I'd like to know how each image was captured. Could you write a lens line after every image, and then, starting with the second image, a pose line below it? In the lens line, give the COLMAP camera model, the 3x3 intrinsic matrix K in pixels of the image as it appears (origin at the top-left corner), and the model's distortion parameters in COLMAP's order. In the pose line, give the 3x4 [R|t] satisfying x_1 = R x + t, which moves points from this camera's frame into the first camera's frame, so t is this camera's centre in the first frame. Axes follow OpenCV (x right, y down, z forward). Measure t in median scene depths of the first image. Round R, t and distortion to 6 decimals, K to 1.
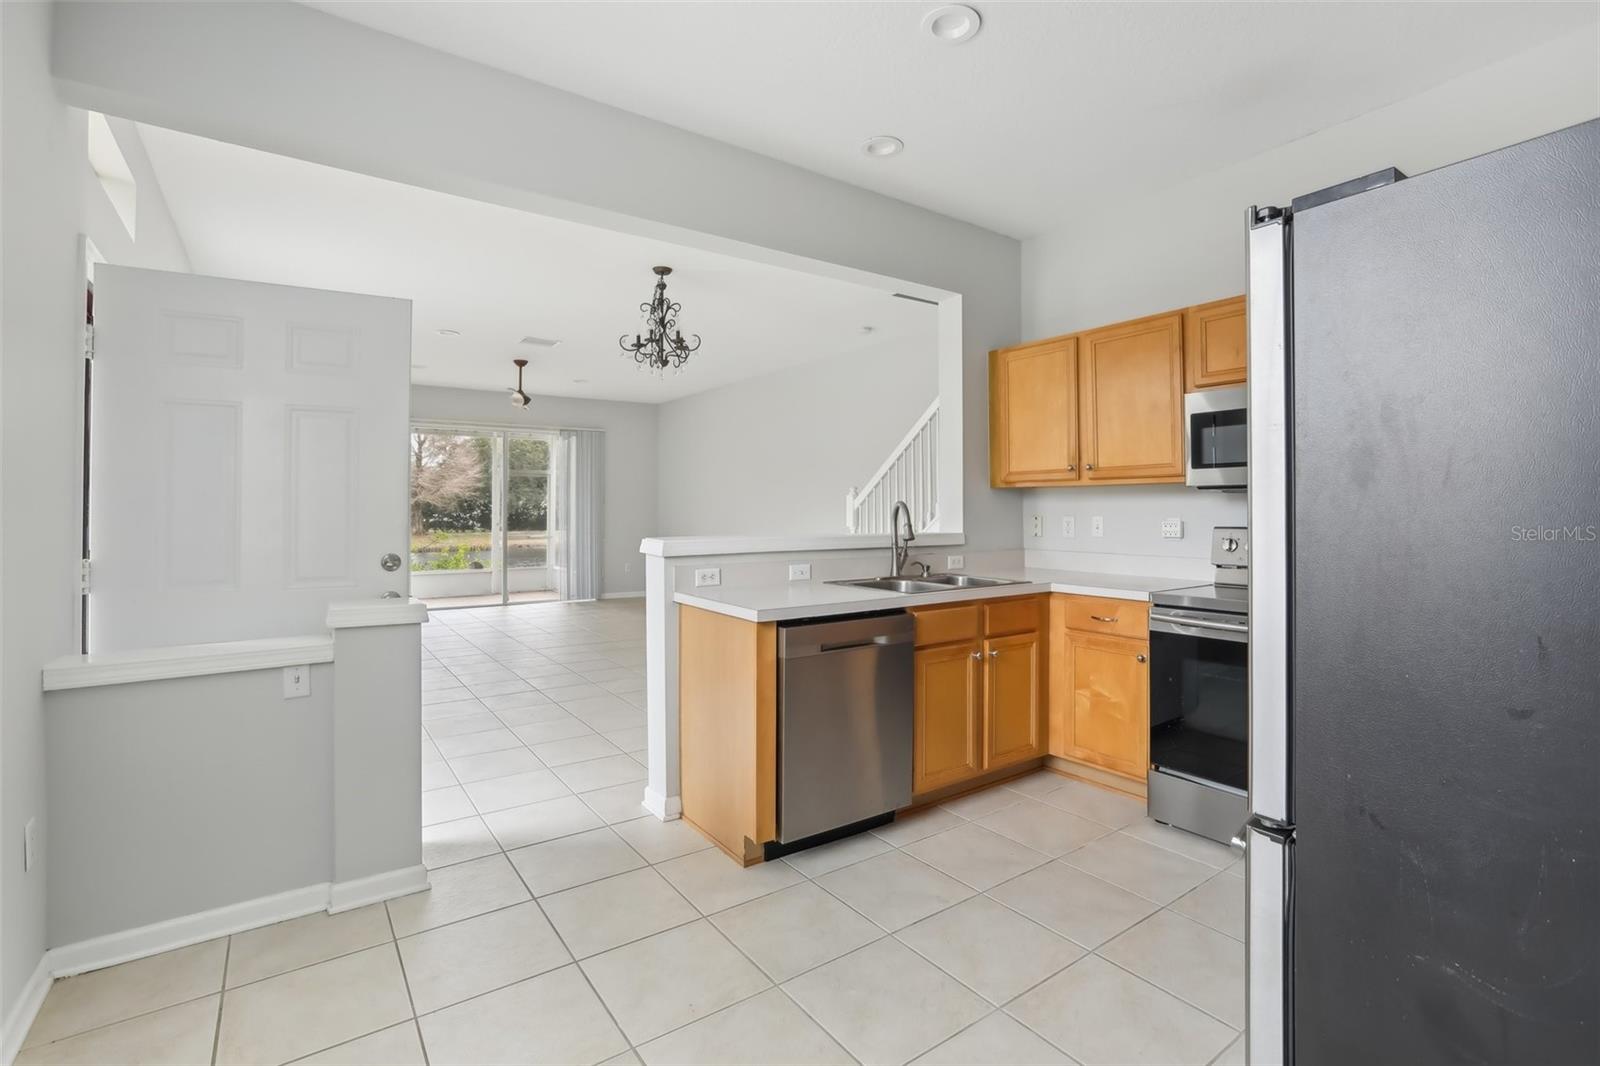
lens RADIAL K [[723.1, 0, 806.9], [0, 723.1, 521.7], [0, 0, 1]] dist [-0.026562, 0.004251]
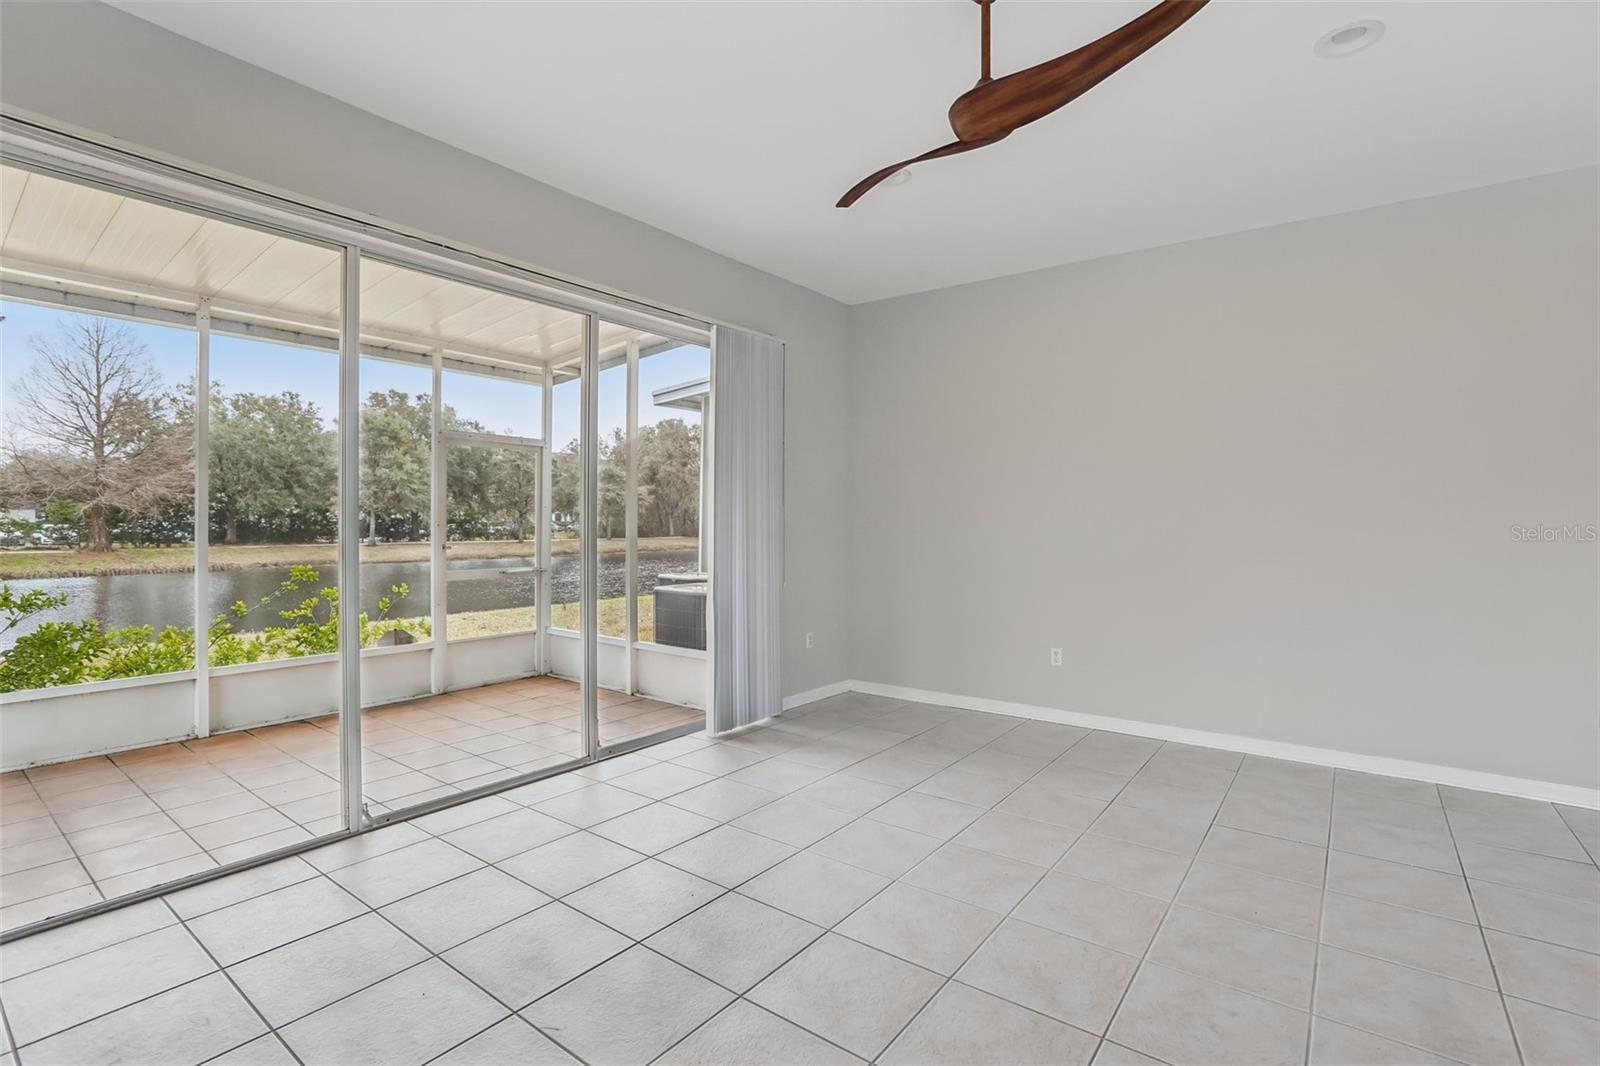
lens RADIAL K [[723.1, 0, 806.9], [0, 723.1, 521.7], [0, 0, 1]] dist [-0.026562, 0.004251]
pose [[0.953032, 0.005310, 0.302823, -1.088962], [-0.000858, 0.999890, -0.014831, -0.019082], [-0.302868, 0.013875, 0.952932, 1.515107]]
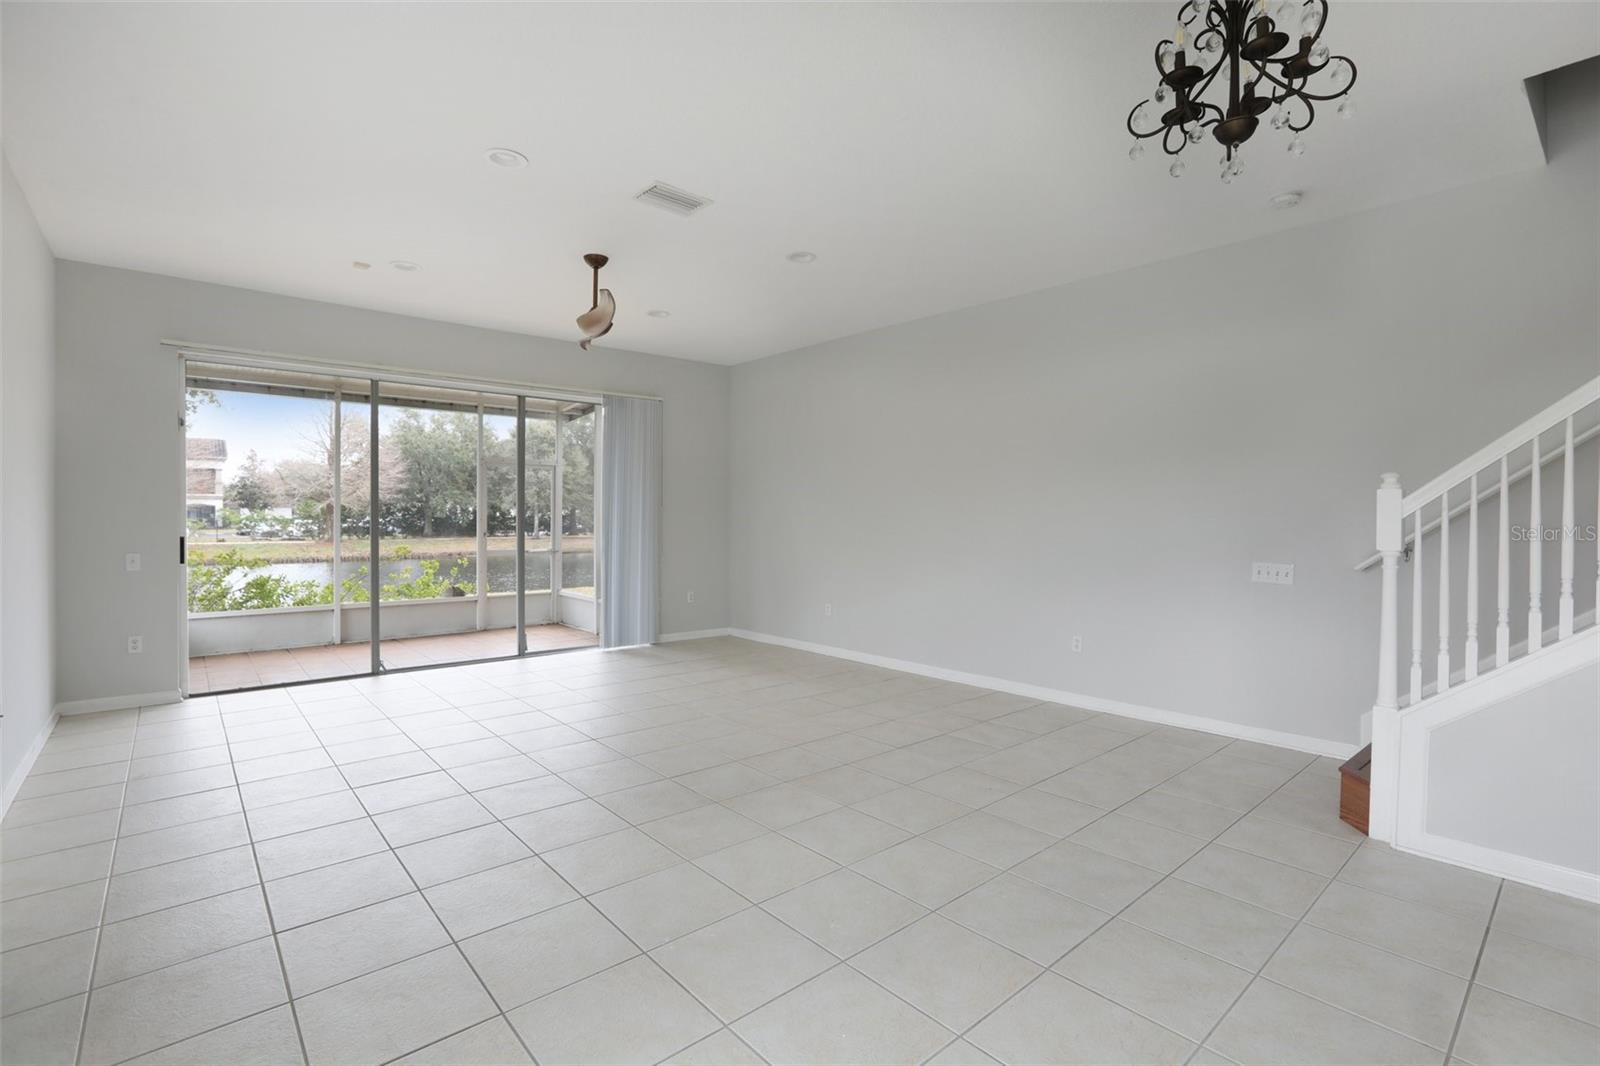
lens RADIAL K [[723.1, 0, 806.9], [0, 723.1, 521.7], [0, 0, 1]] dist [-0.026562, 0.004251]
pose [[0.995004, 0.004973, 0.099707, -0.580863], [-0.004087, 0.999950, -0.009086, -0.009994], [-0.099747, 0.008633, 0.994975, 0.816575]]
